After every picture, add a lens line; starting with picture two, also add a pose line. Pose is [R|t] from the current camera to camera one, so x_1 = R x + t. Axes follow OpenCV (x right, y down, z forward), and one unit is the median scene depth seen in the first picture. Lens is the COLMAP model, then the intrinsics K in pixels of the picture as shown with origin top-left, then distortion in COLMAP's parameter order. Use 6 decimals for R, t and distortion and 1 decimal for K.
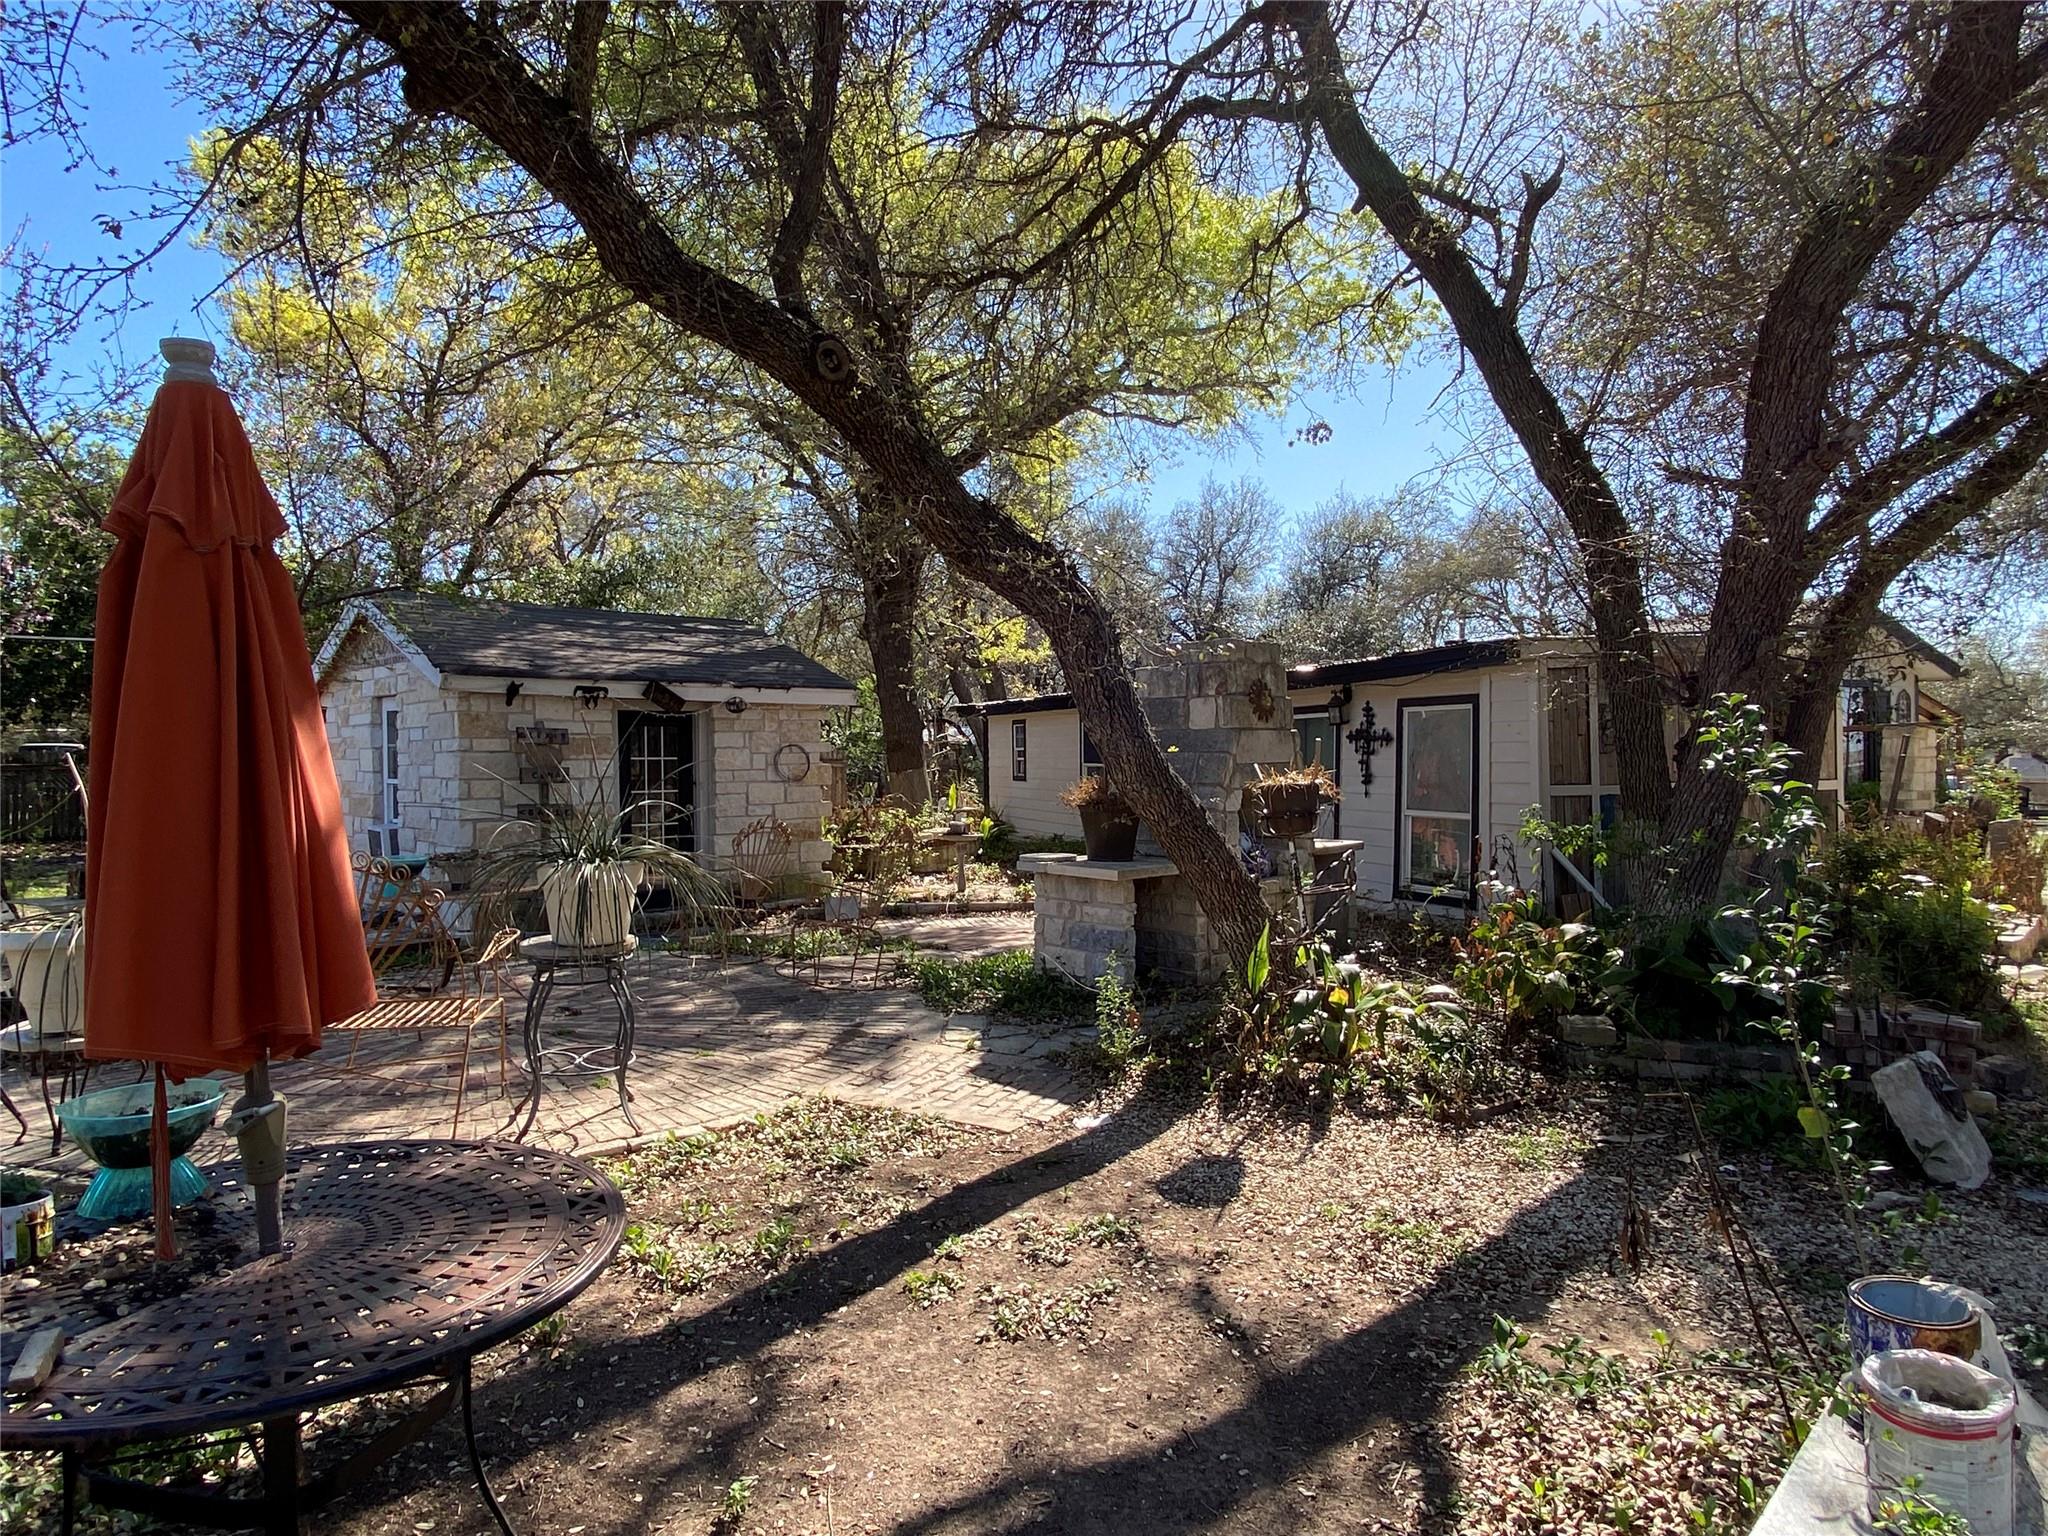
lens RADIAL K [[1227.8, 0, 1024.0], [0, 1227.8, 768.0], [0, 0, 1]] dist [0.094892, -0.000110]
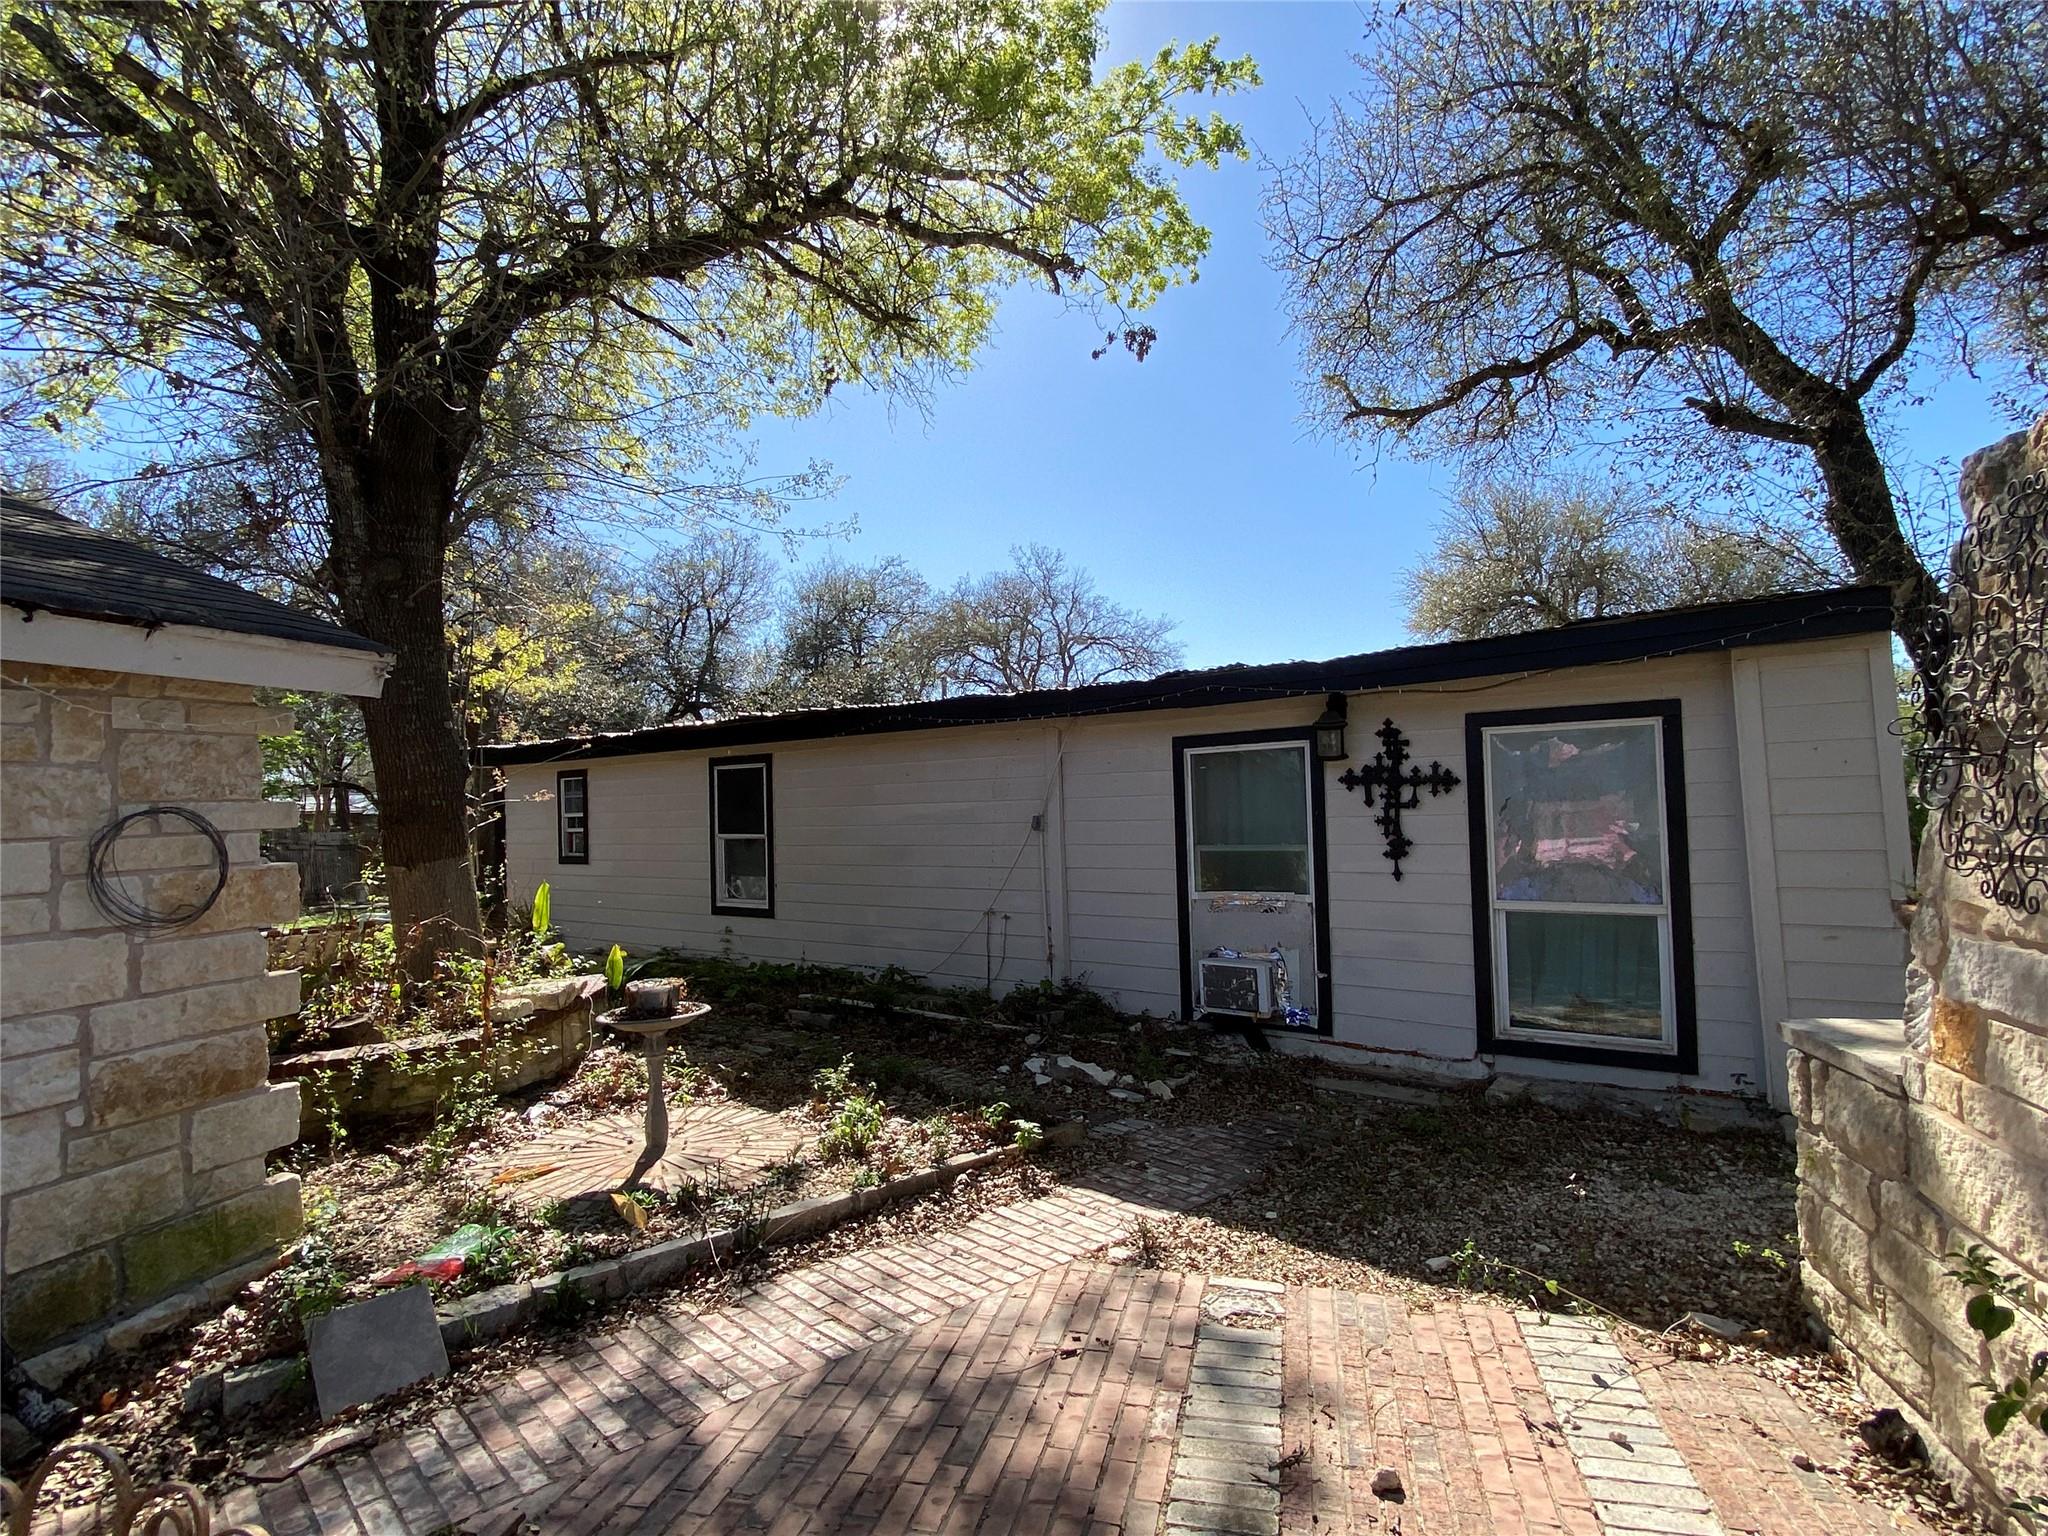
lens RADIAL K [[1042.9, 0, 1008.9], [0, 1042.9, 769.8], [0, 0, 1]] dist [0.002028, -0.000344]
pose [[0.865027, 0.001460, 0.501724, -0.139327], [0.026708, 0.998444, -0.048954, -0.010198], [-0.501014, 0.055746, 0.863642, 0.682398]]
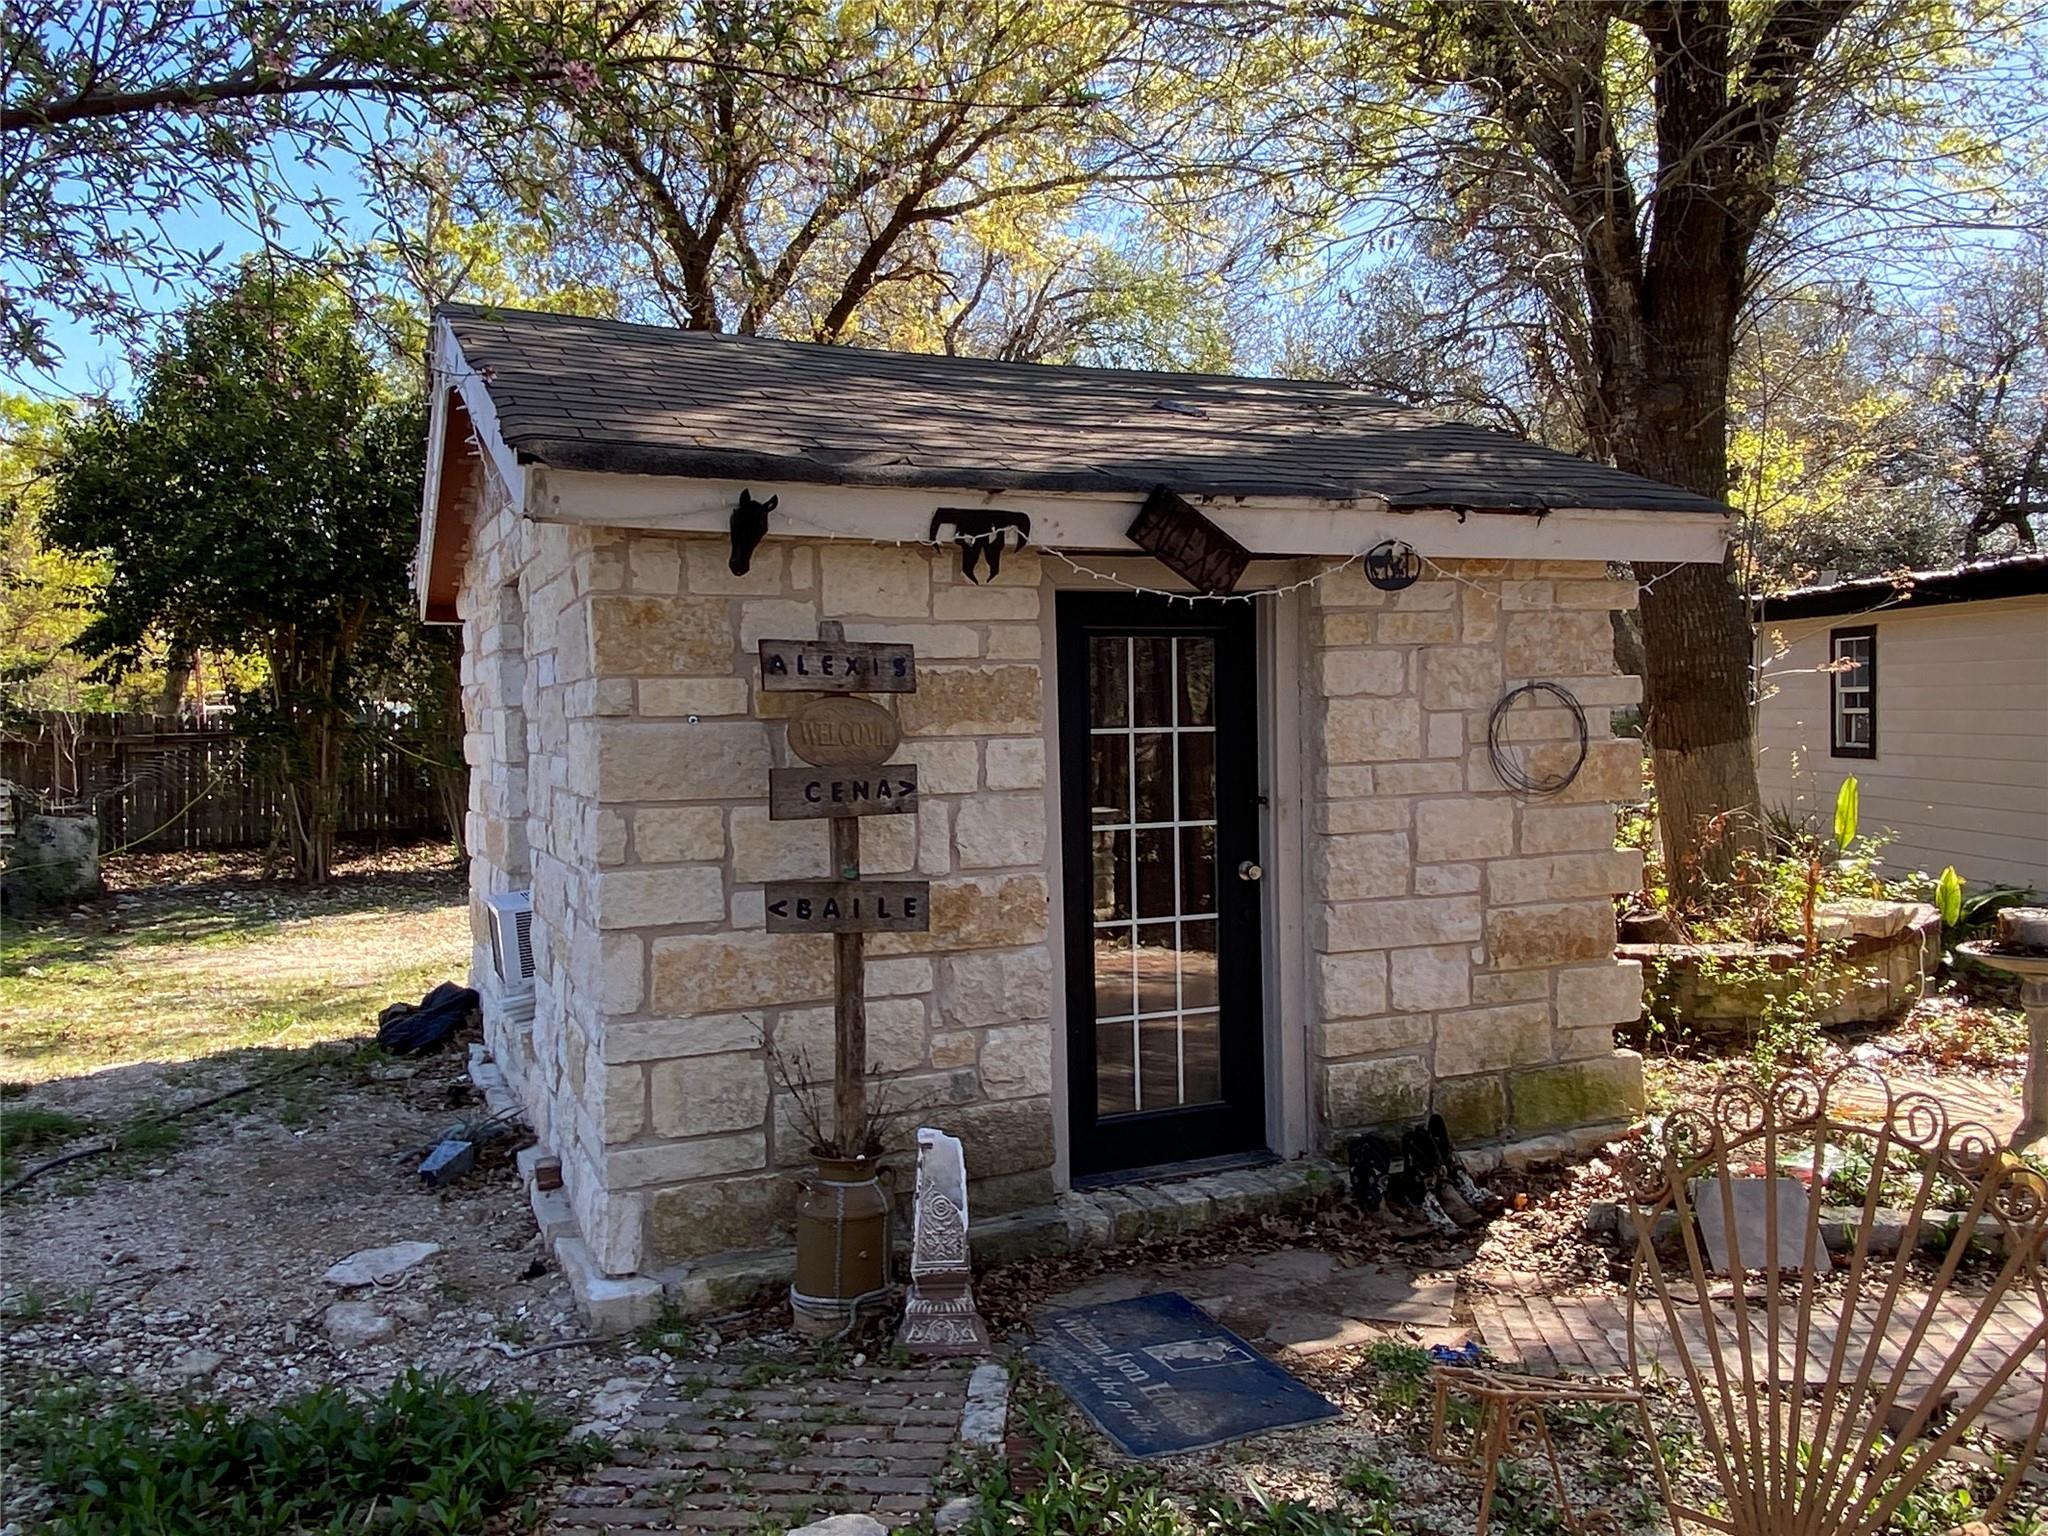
lens RADIAL K [[1519.6, 0, 1024.0], [0, 1519.6, 768.0], [0, 0, 1]] dist [0.115403, -0.162414]
pose [[0.947081, 0.002417, -0.320984, -0.193022], [0.007692, 0.999514, 0.030222, -0.010015], [0.320901, -0.031091, 0.946602, 0.575693]]
